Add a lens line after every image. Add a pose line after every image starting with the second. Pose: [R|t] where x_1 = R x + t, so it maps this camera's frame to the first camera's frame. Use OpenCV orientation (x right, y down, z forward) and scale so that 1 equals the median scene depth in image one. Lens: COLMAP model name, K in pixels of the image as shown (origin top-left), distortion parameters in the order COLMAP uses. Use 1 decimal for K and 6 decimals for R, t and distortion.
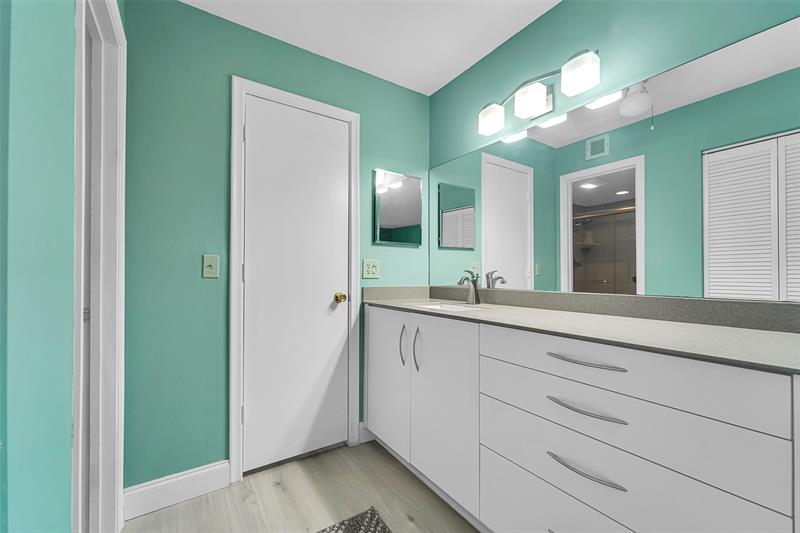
lens RADIAL K [[322.9, 0, 401.1], [0, 322.9, 271.3], [0, 0, 1]] dist [0.001949, 0.000255]
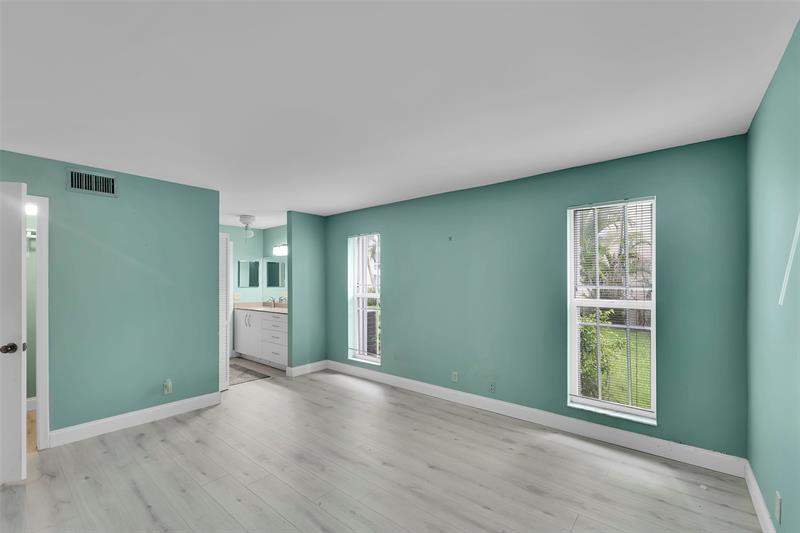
lens RADIAL K [[322.9, 0, 401.1], [0, 322.9, 271.3], [0, 0, 1]] dist [0.001949, 0.000255]
pose [[0.959410, -0.003225, 0.281997, 0.465709], [0.003194, 0.999995, 0.000570, -0.217892], [-0.281997, 0.000354, 0.959415, -2.036918]]
